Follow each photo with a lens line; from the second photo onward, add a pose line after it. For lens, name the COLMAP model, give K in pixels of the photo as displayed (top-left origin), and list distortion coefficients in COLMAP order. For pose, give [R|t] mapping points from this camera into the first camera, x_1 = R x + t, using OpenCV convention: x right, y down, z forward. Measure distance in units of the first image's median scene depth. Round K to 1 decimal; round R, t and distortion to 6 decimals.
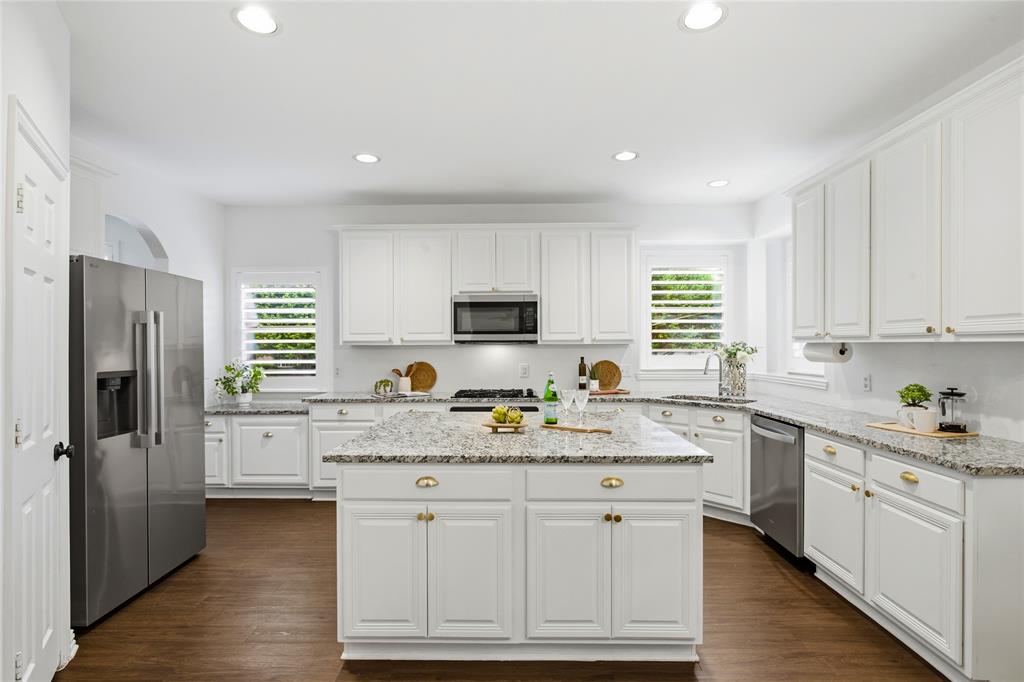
lens RADIAL K [[480.6, 0, 509.0], [0, 480.6, 345.9], [0, 0, 1]] dist [-0.010460, 0.000209]
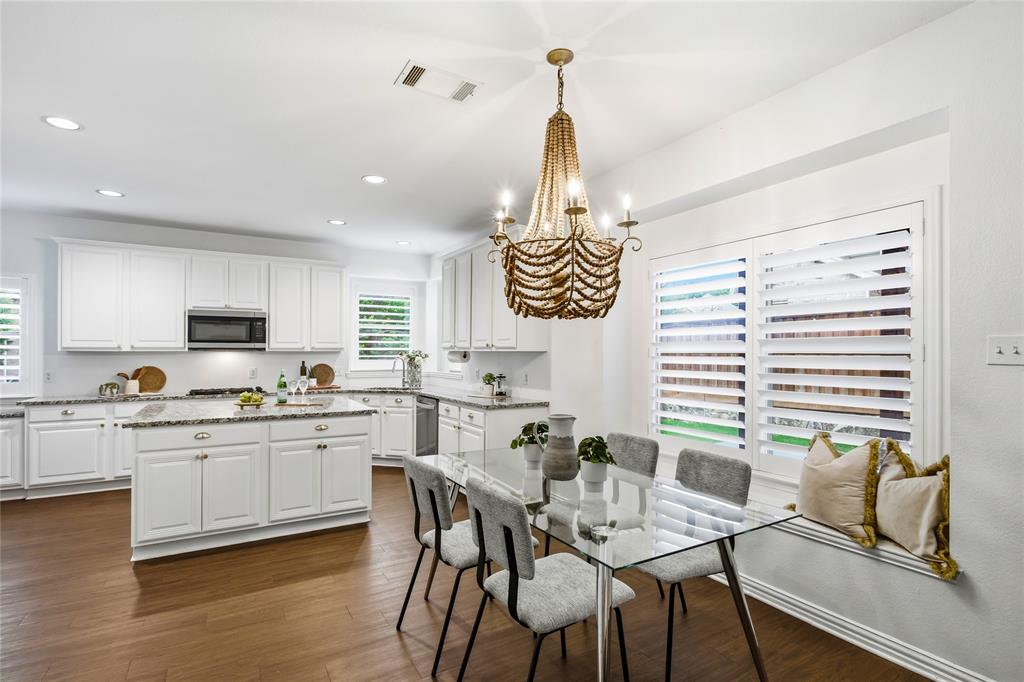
lens RADIAL K [[480.6, 0, 509.0], [0, 480.6, 345.9], [0, 0, 1]] dist [-0.010460, 0.000209]
pose [[0.847010, 0.011016, 0.531463, -0.073871], [-0.003293, 0.999875, -0.015477, 0.000183], [-0.531567, 0.011359, 0.846940, -0.441532]]
